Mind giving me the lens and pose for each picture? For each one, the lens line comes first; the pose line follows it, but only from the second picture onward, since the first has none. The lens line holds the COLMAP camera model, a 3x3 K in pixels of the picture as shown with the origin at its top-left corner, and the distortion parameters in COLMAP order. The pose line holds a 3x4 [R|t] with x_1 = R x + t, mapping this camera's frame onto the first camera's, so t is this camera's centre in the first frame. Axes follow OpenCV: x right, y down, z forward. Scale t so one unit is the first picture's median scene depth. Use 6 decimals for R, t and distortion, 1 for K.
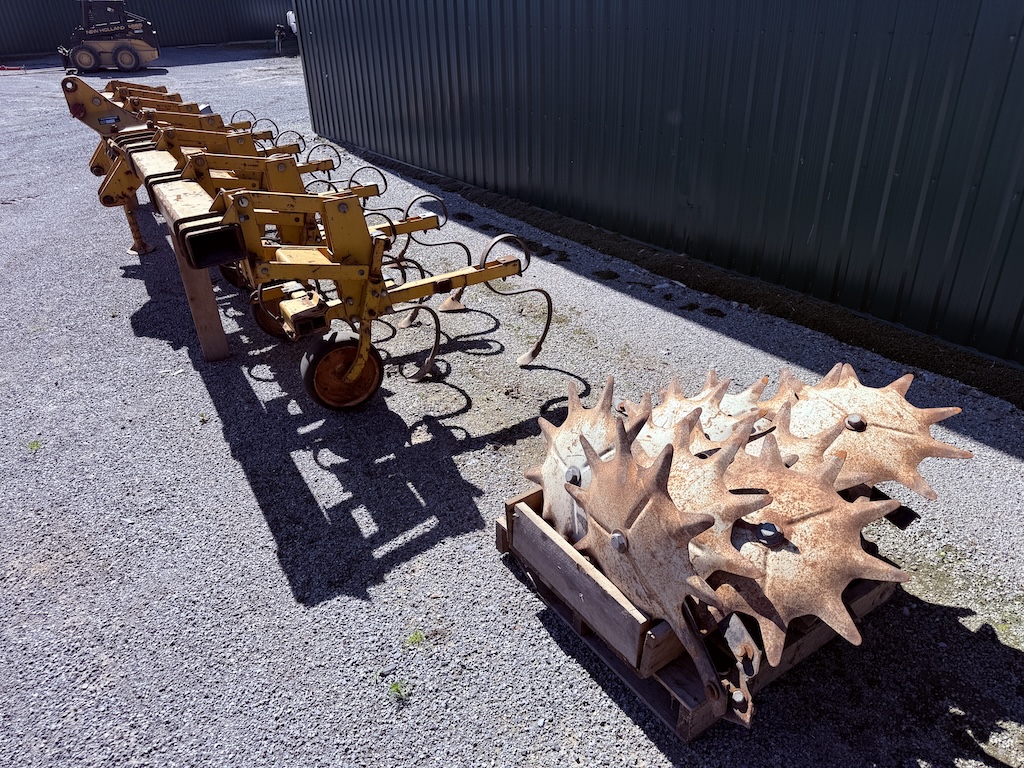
lens RADIAL K [[726.3, 0, 512.0], [0, 726.3, 384.0], [0, 0, 1]] dist [0.097967, -0.125139]
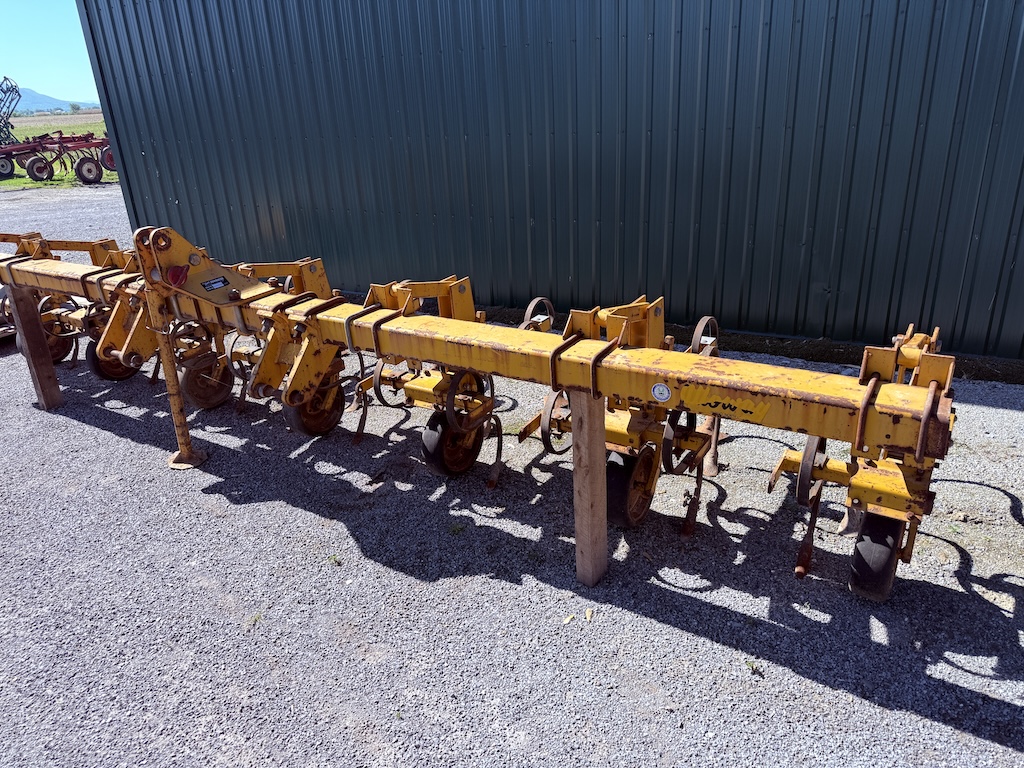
lens RADIAL K [[726.3, 0, 512.0], [0, 726.3, 384.0], [0, 0, 1]] dist [0.097967, -0.125139]
pose [[0.880815, -0.185669, 0.435536, -0.729604], [0.235148, 0.969977, -0.062055, -0.189306], [-0.410938, 0.157075, 0.898030, 0.344249]]
